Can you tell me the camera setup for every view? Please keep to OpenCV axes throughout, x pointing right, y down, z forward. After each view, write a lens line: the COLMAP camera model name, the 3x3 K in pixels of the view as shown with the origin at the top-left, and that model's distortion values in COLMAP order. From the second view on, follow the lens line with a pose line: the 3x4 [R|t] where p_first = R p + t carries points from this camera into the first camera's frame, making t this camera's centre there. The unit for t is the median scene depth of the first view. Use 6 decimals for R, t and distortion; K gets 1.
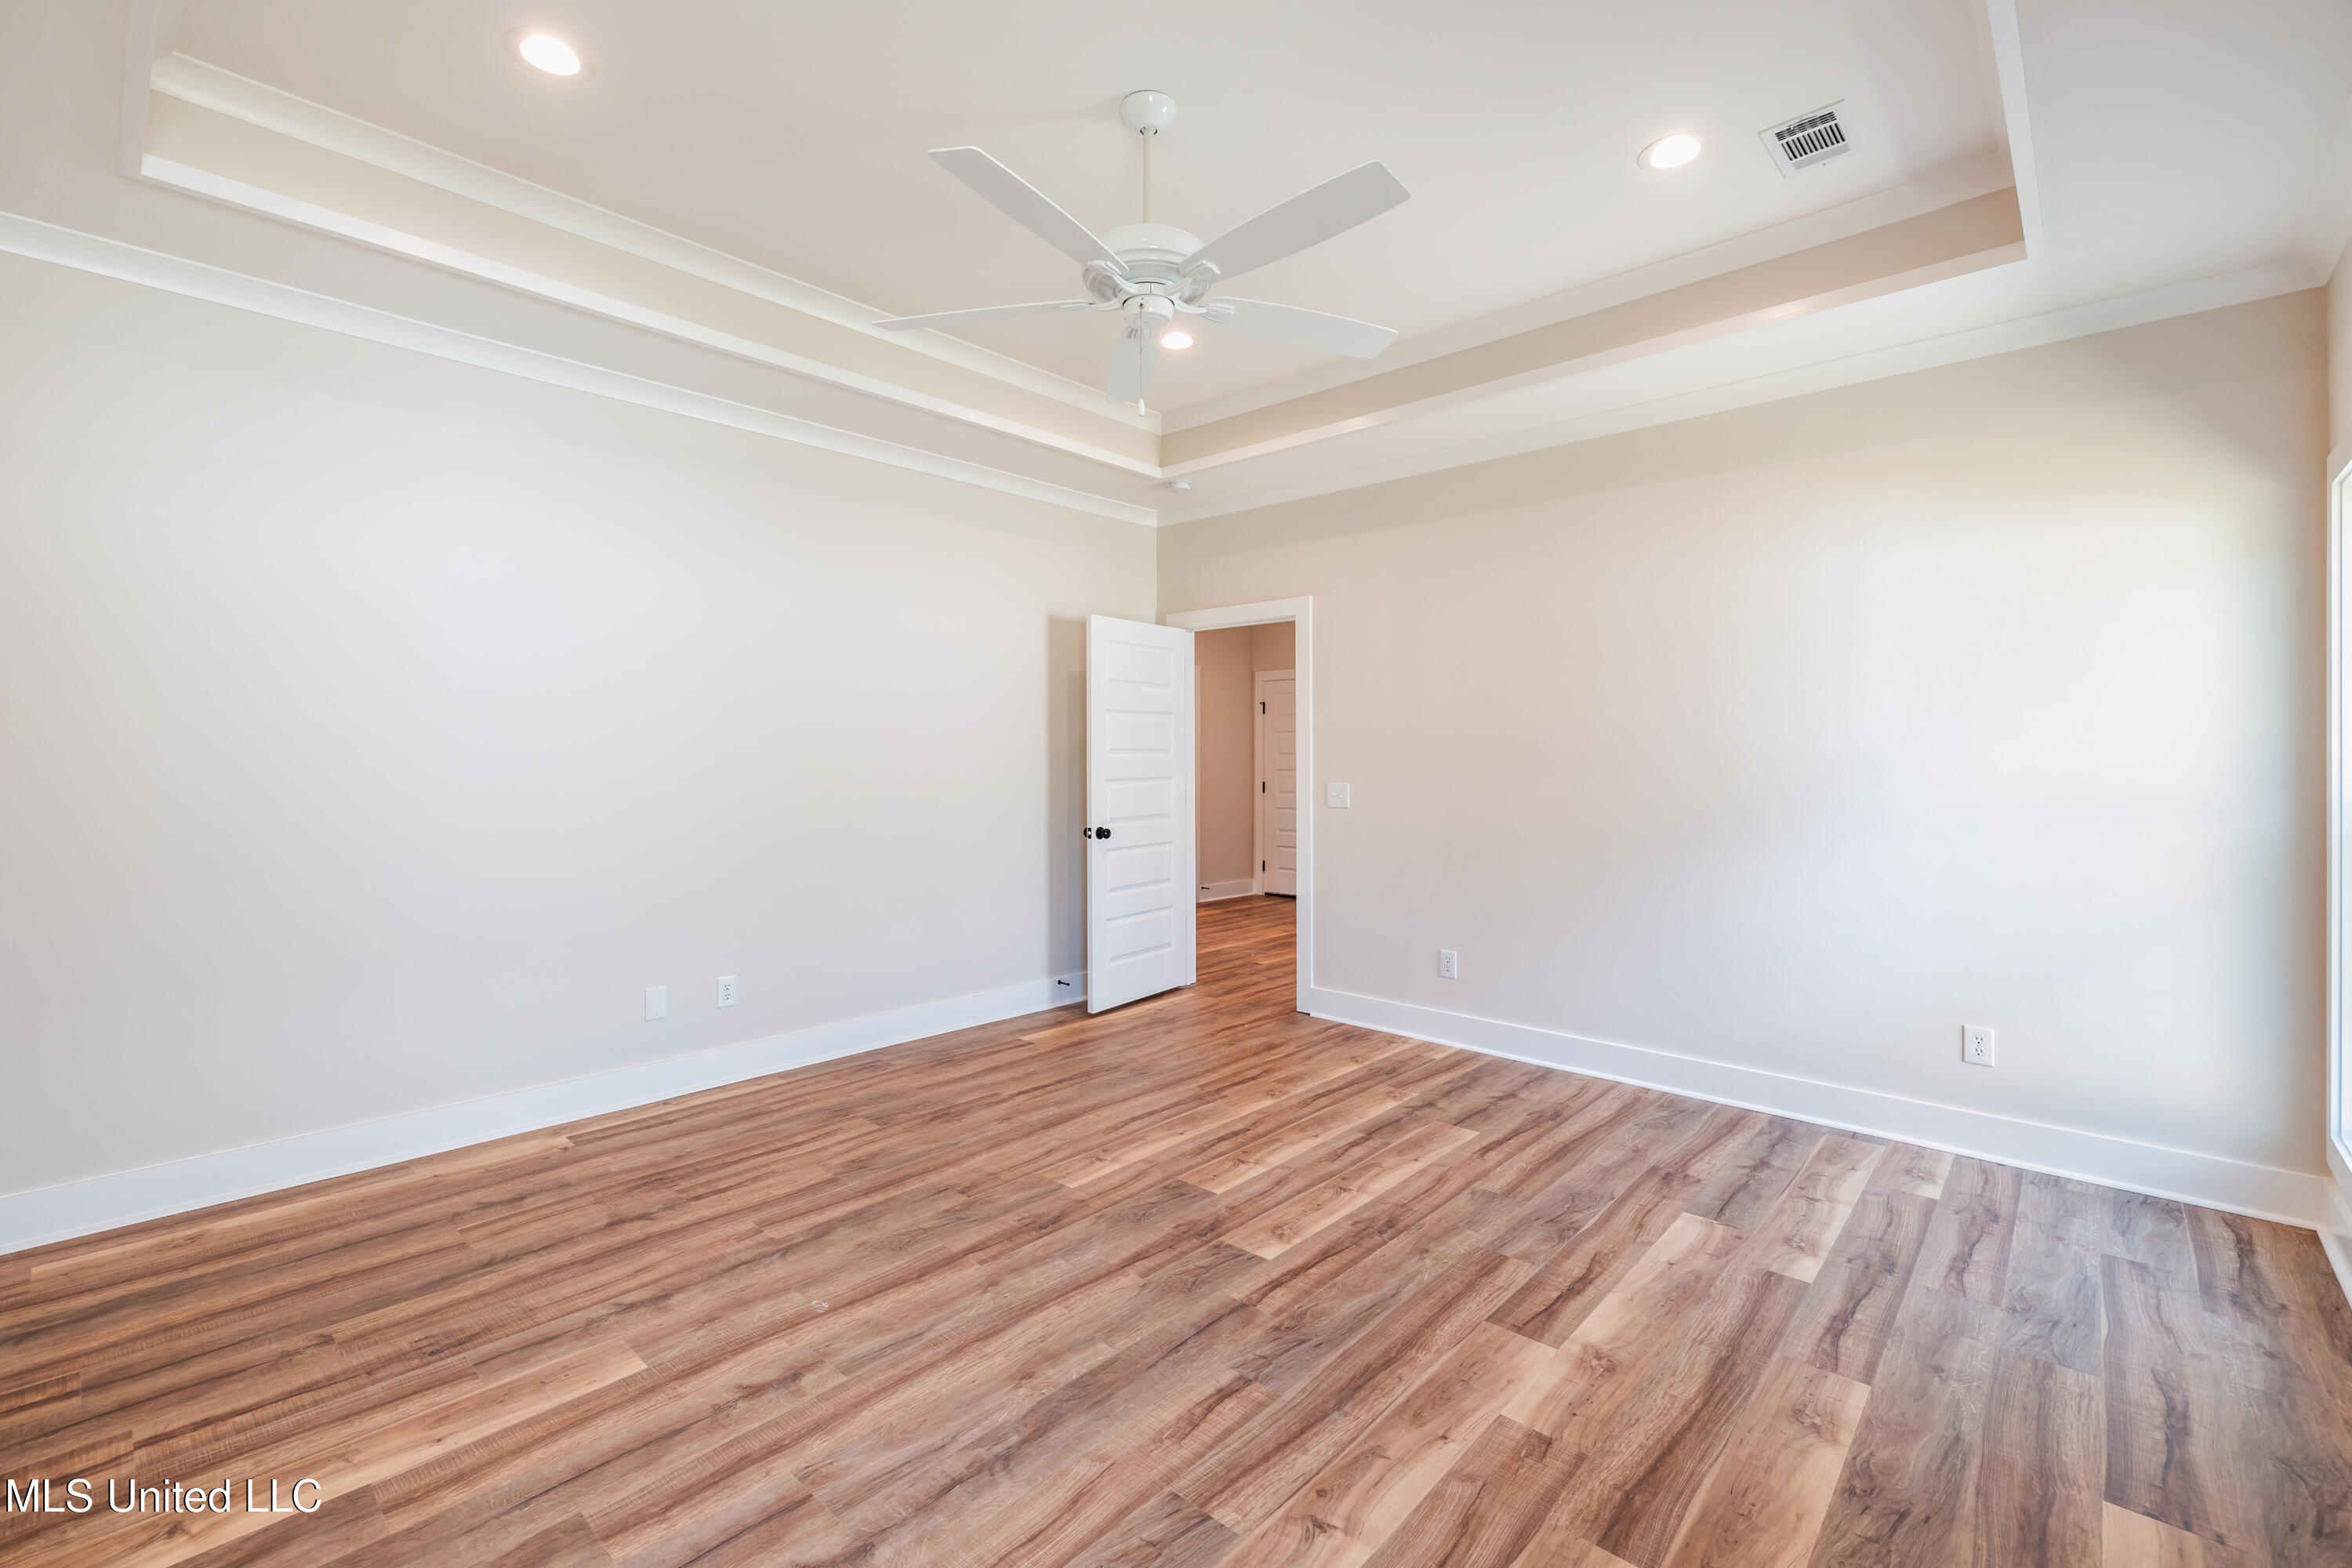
lens RADIAL K [[977.3, 0, 1183.5], [0, 977.3, 774.7], [0, 0, 1]] dist [-0.001716, -0.000009]
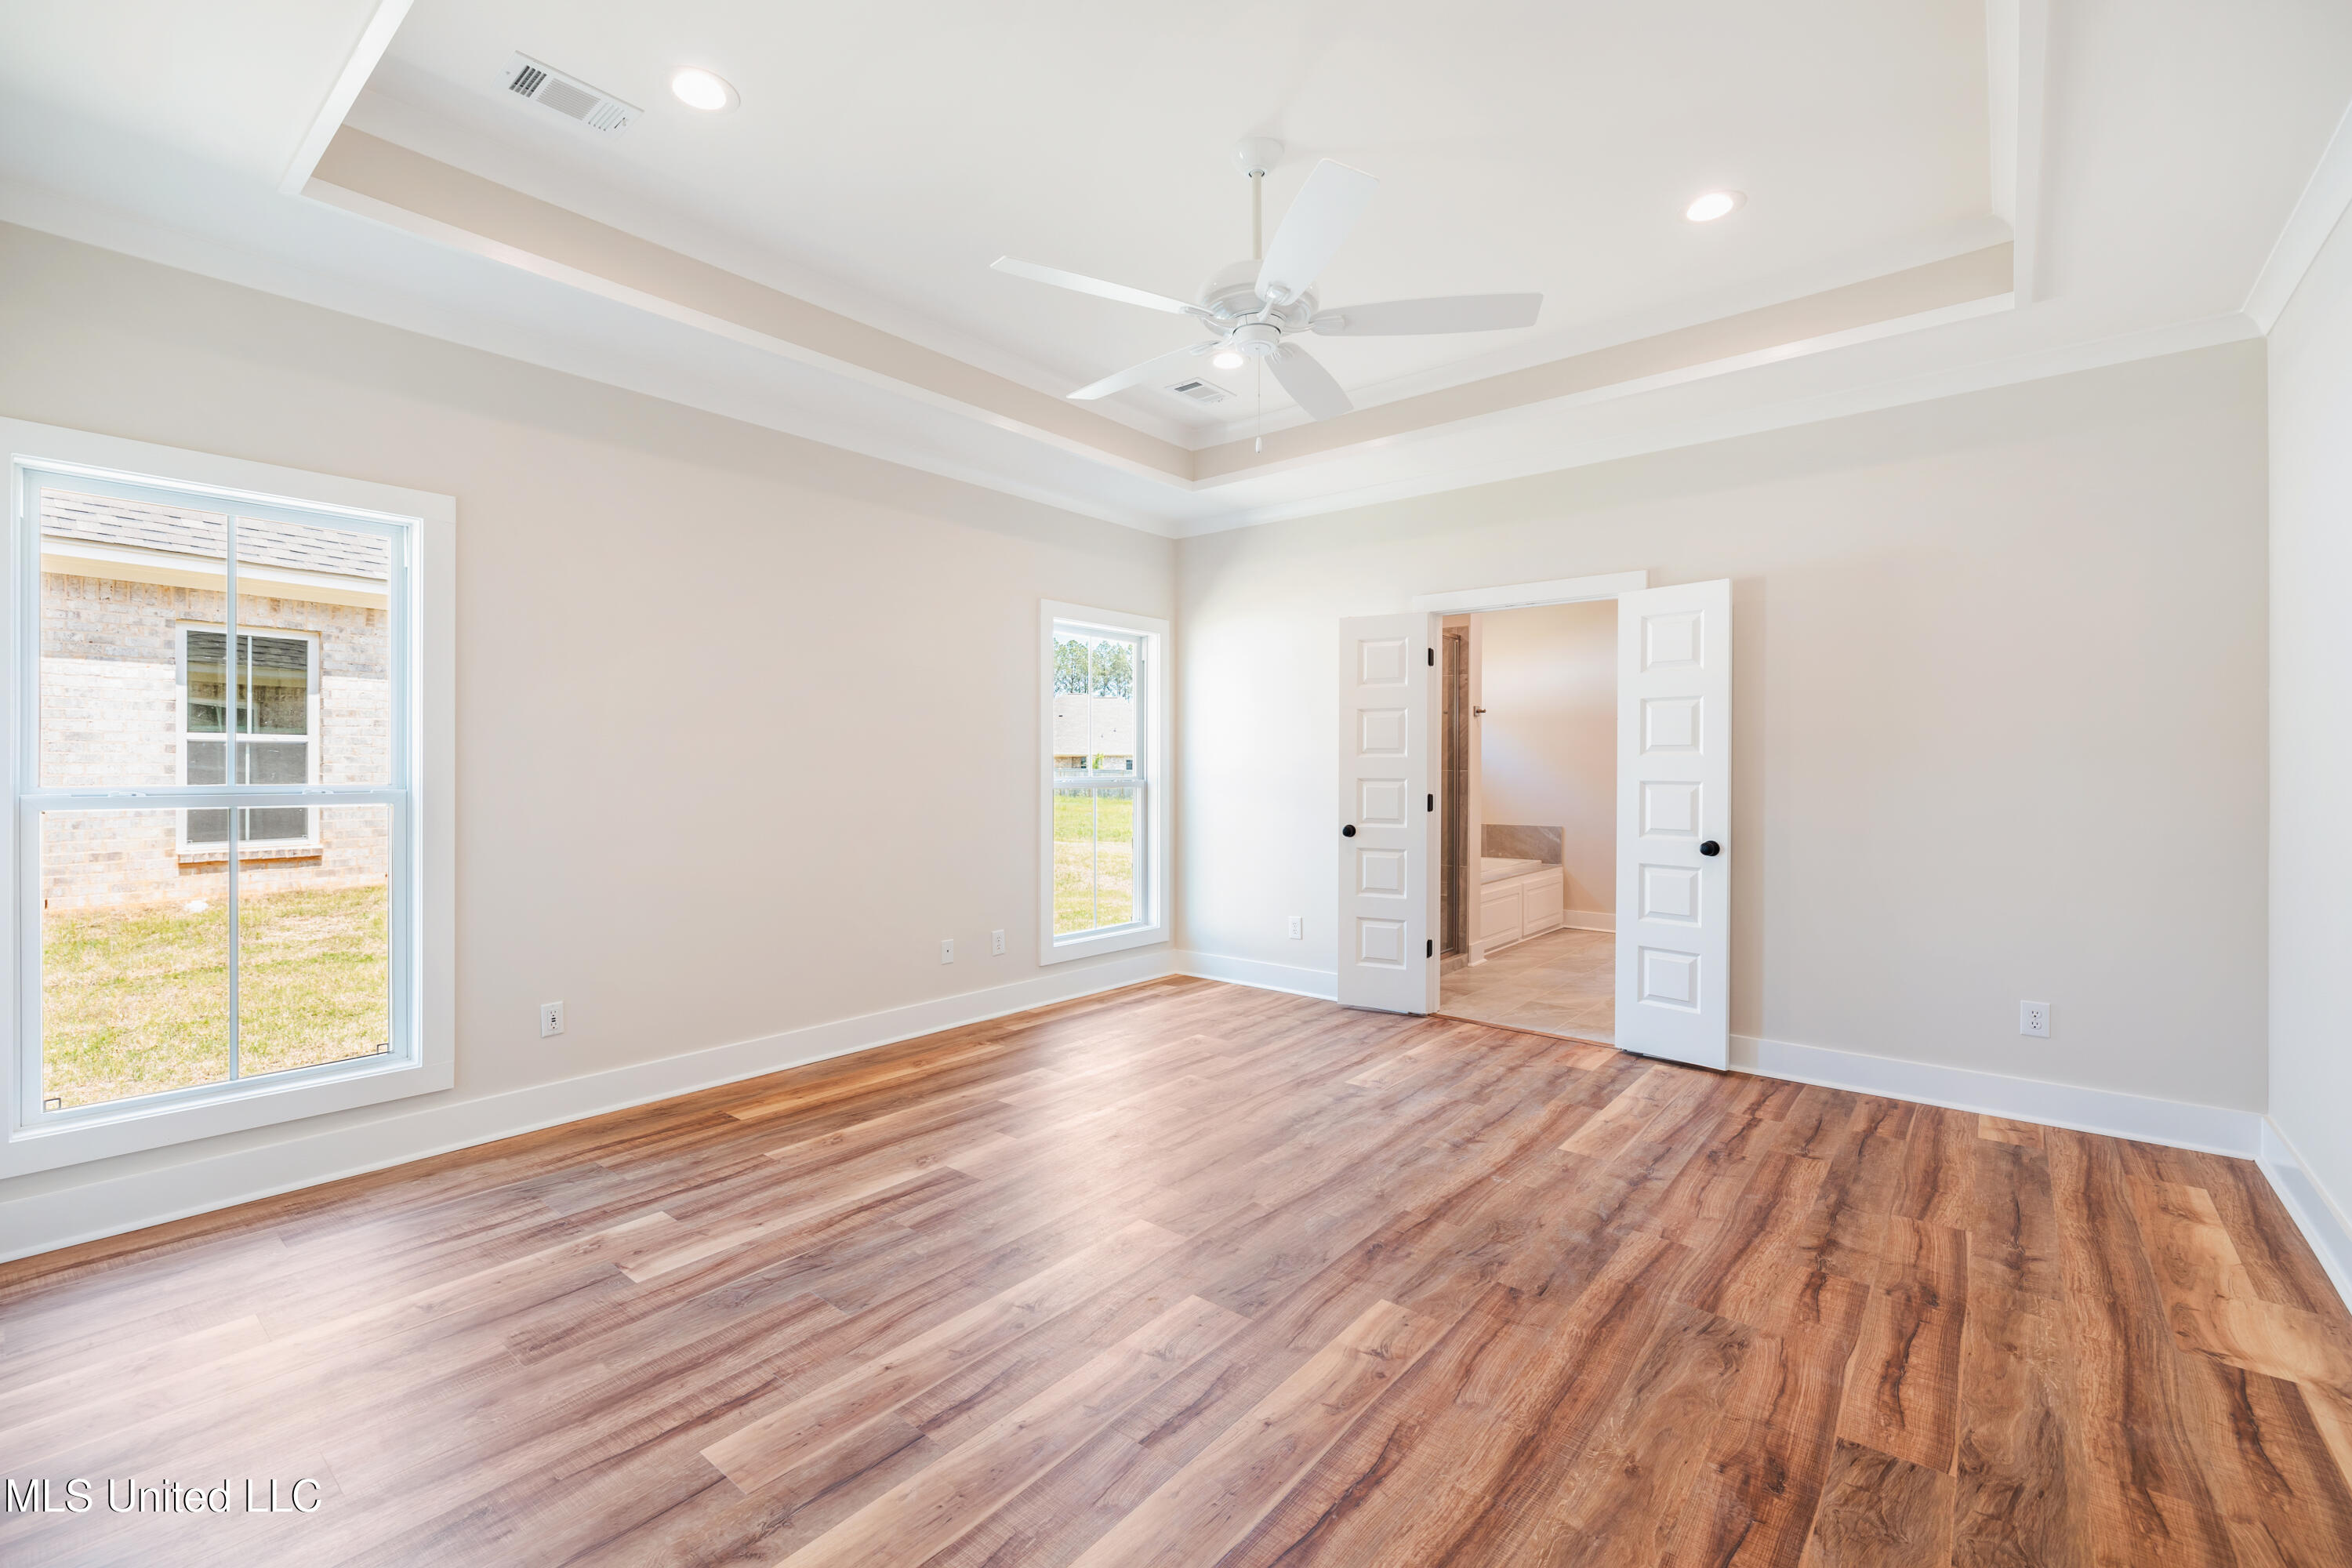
lens RADIAL K [[977.3, 0, 1183.5], [0, 977.3, 774.7], [0, 0, 1]] dist [-0.001716, -0.000009]
pose [[-0.998555, -0.003670, -0.053621, 0.097645], [-0.005114, 0.999627, 0.026831, -0.013830], [0.053503, 0.027066, -0.998201, 1.987514]]
